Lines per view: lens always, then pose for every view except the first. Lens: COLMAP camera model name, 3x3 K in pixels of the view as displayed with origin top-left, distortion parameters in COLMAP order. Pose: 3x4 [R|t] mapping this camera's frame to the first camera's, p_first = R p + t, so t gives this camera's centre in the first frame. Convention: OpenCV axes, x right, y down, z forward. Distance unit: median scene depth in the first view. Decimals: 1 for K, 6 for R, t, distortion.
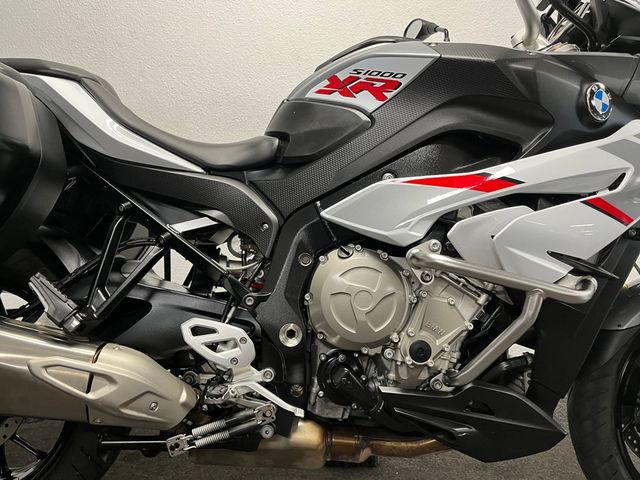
lens RADIAL K [[488.9, 0, 320.0], [0, 488.9, 240.0], [0, 0, 1]] dist [0.058839, -0.088549]
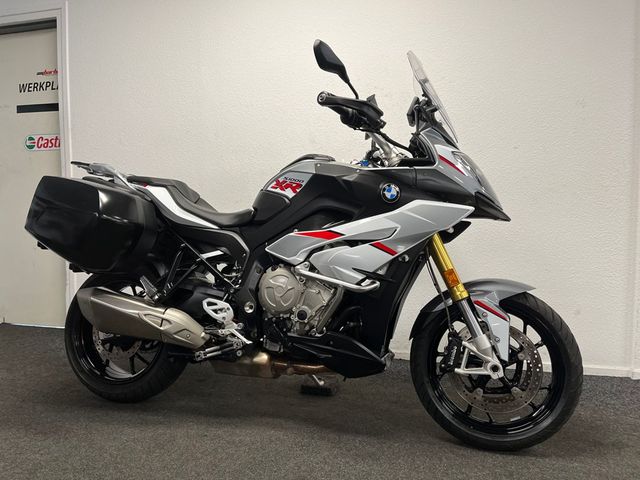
lens RADIAL K [[488.9, 0, 320.0], [0, 488.9, 240.0], [0, 0, 1]] dist [0.058839, -0.088549]
pose [[0.960451, -0.009464, -0.278288, 0.821334], [-0.000498, 0.999362, -0.035706, -0.018984], [0.278449, 0.034433, 0.959834, -0.944611]]
